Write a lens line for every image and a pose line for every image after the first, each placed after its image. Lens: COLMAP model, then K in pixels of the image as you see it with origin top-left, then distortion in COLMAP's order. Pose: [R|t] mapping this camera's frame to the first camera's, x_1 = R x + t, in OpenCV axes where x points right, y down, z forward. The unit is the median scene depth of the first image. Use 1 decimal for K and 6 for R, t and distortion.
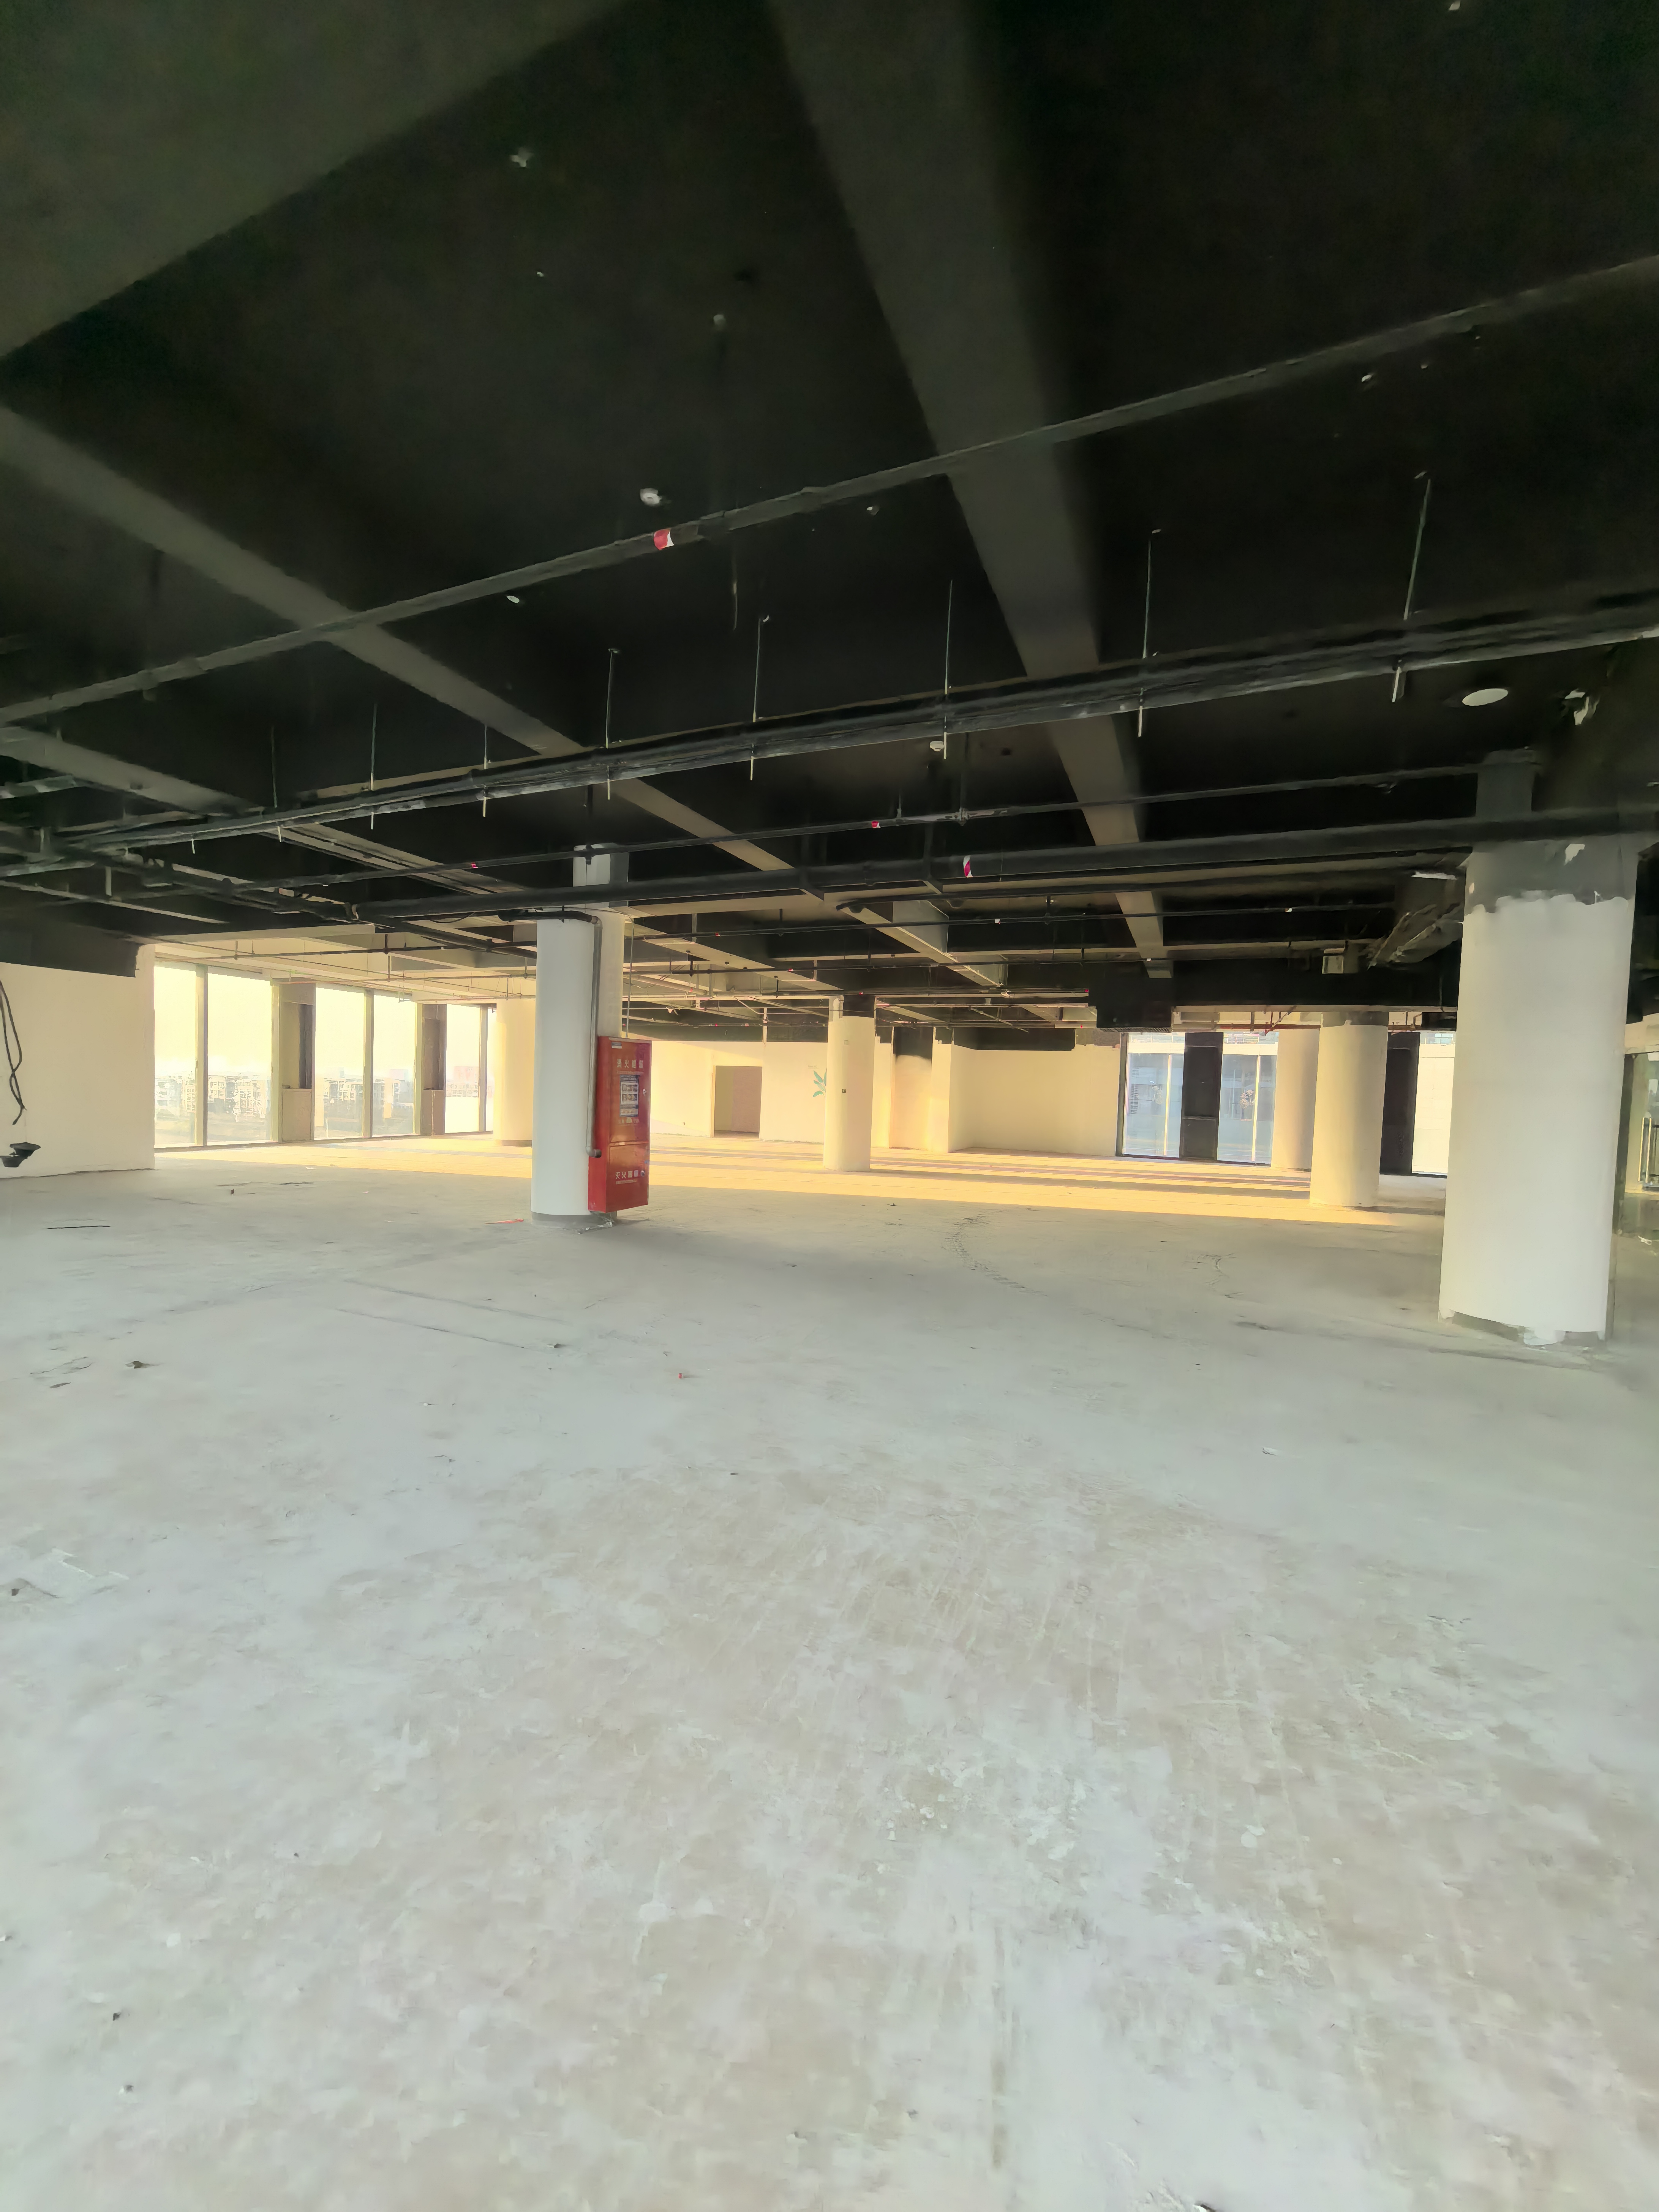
lens RADIAL K [[878.3, 0, 823.3], [0, 878.3, 1109.9], [0, 0, 1]] dist [0.001751, 0.000104]
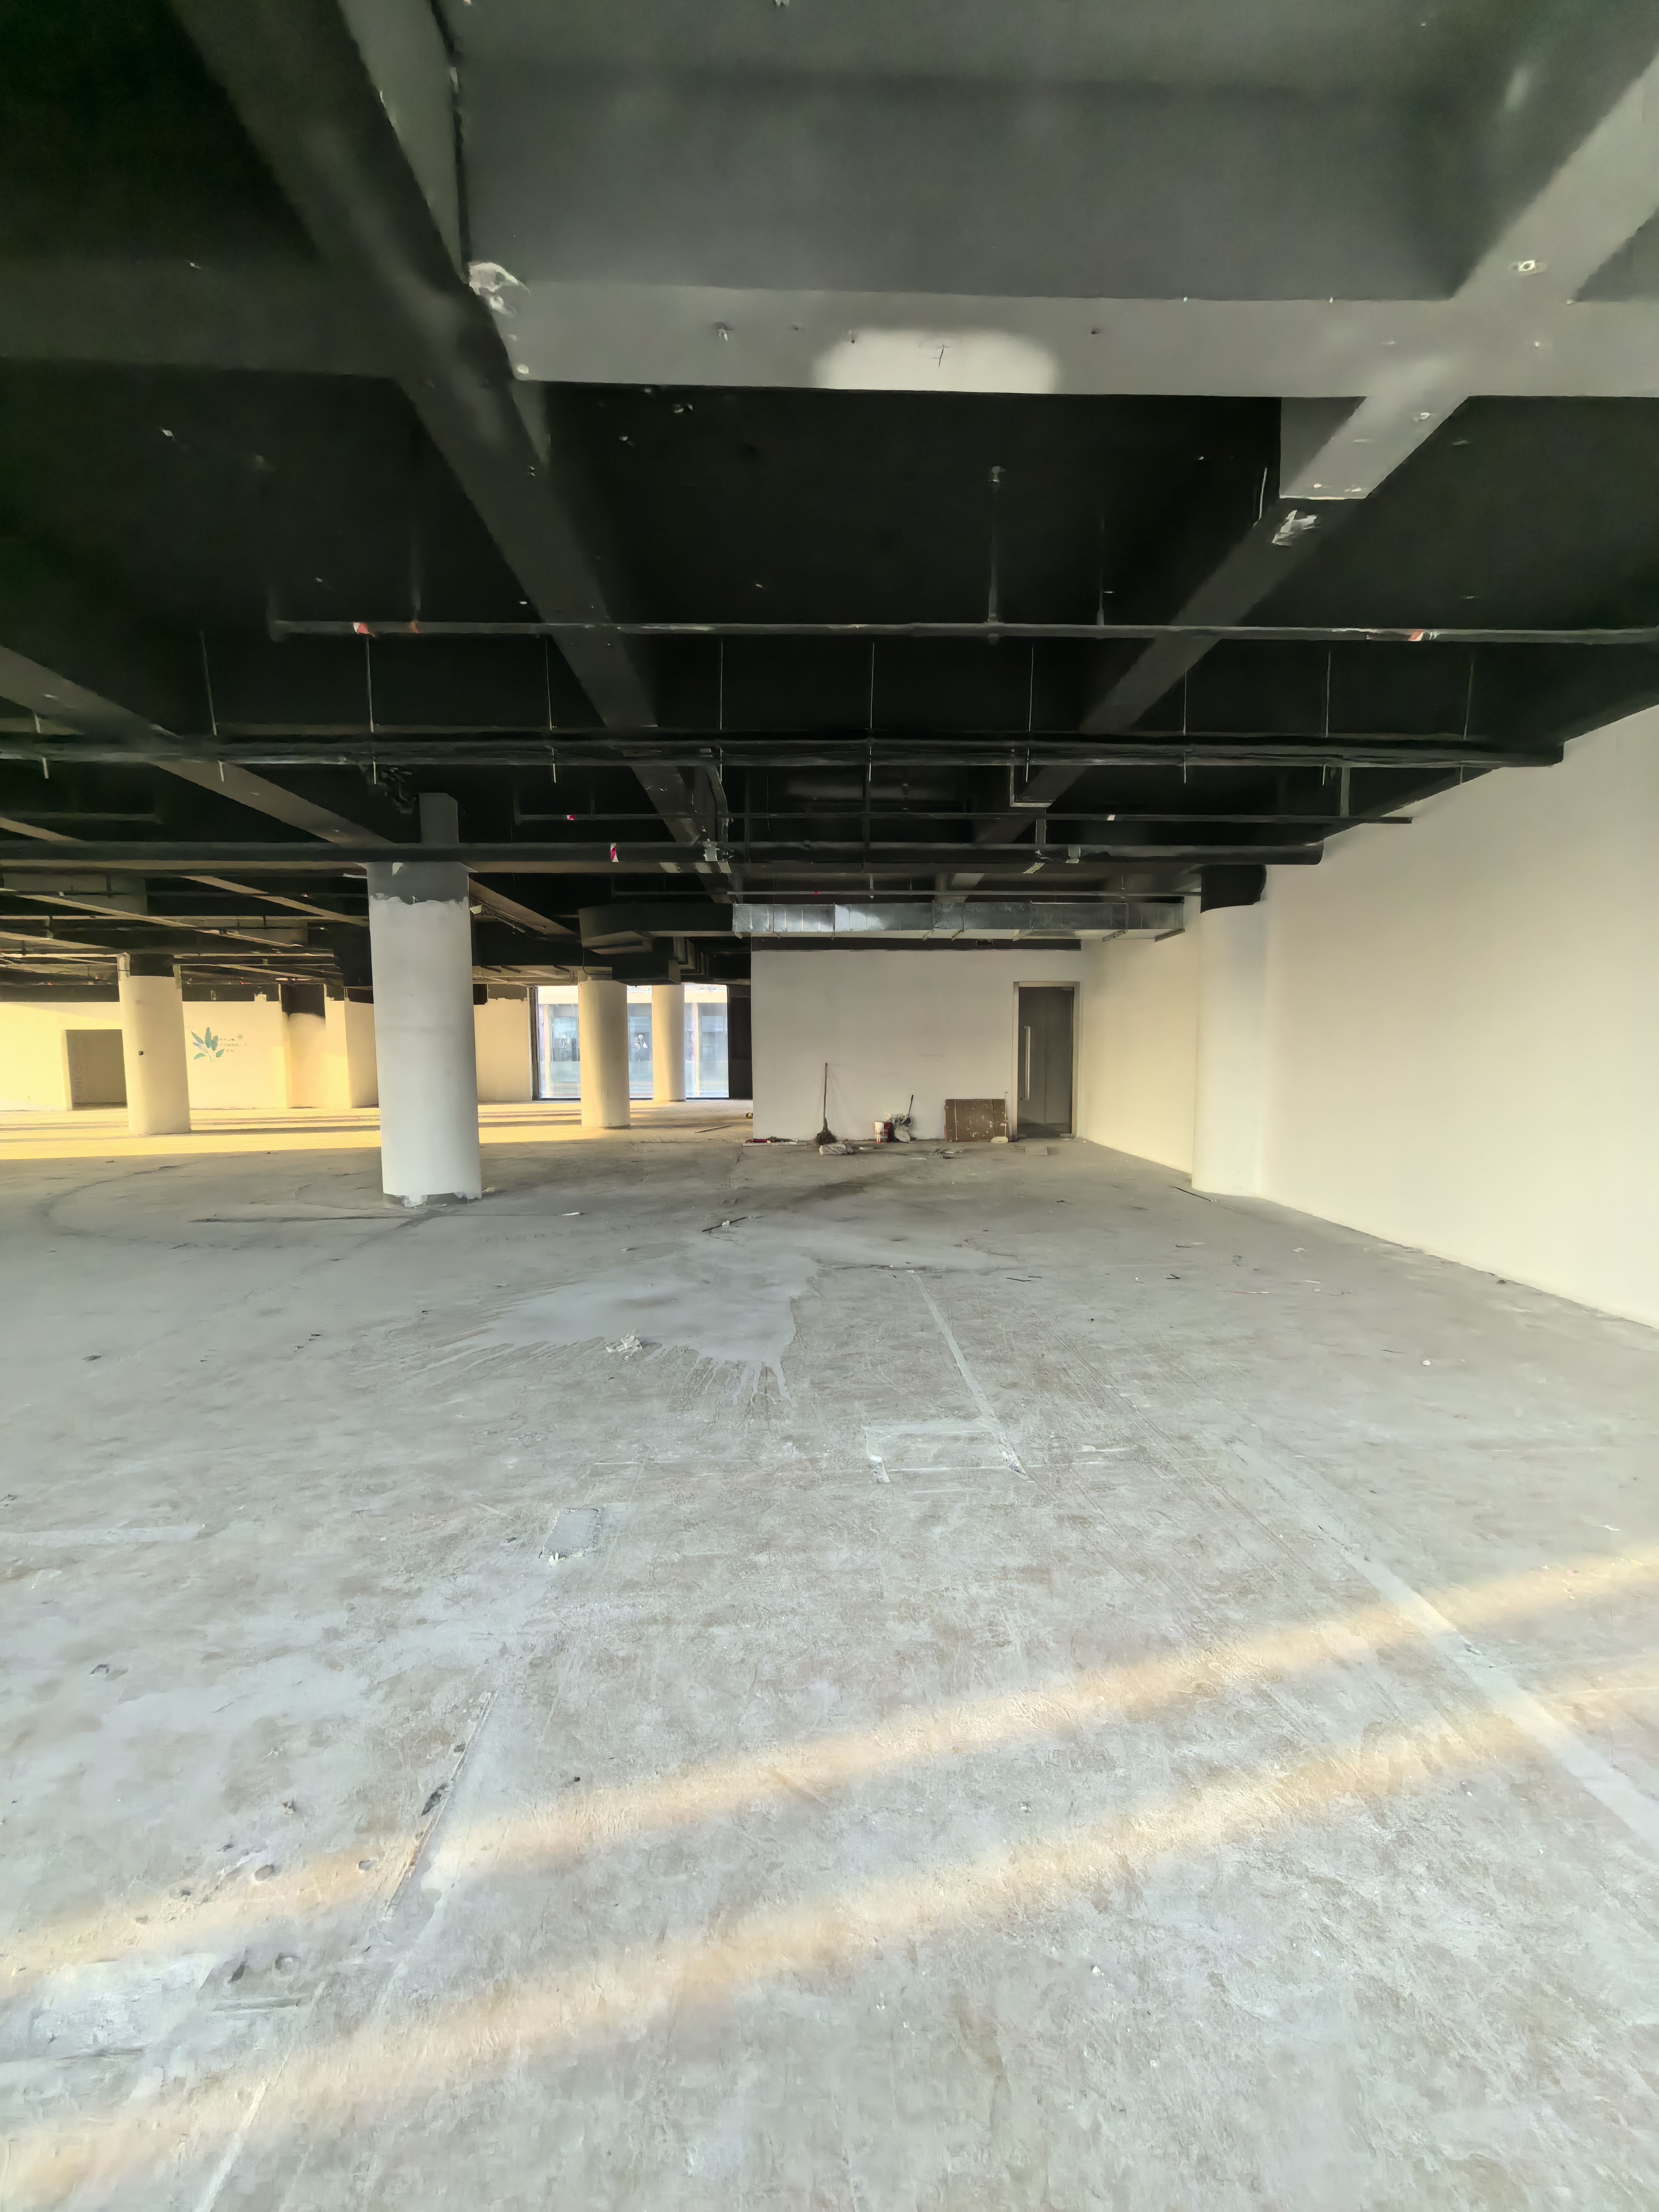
lens RADIAL K [[878.3, 0, 835.3], [0, 878.3, 1112.1], [0, 0, 1]] dist [0.001751, 0.000104]
pose [[0.900590, -0.075204, 0.428114, 0.207055], [0.050418, 0.996344, 0.068961, 0.010820], [-0.431735, -0.040521, 0.901090, -0.154053]]
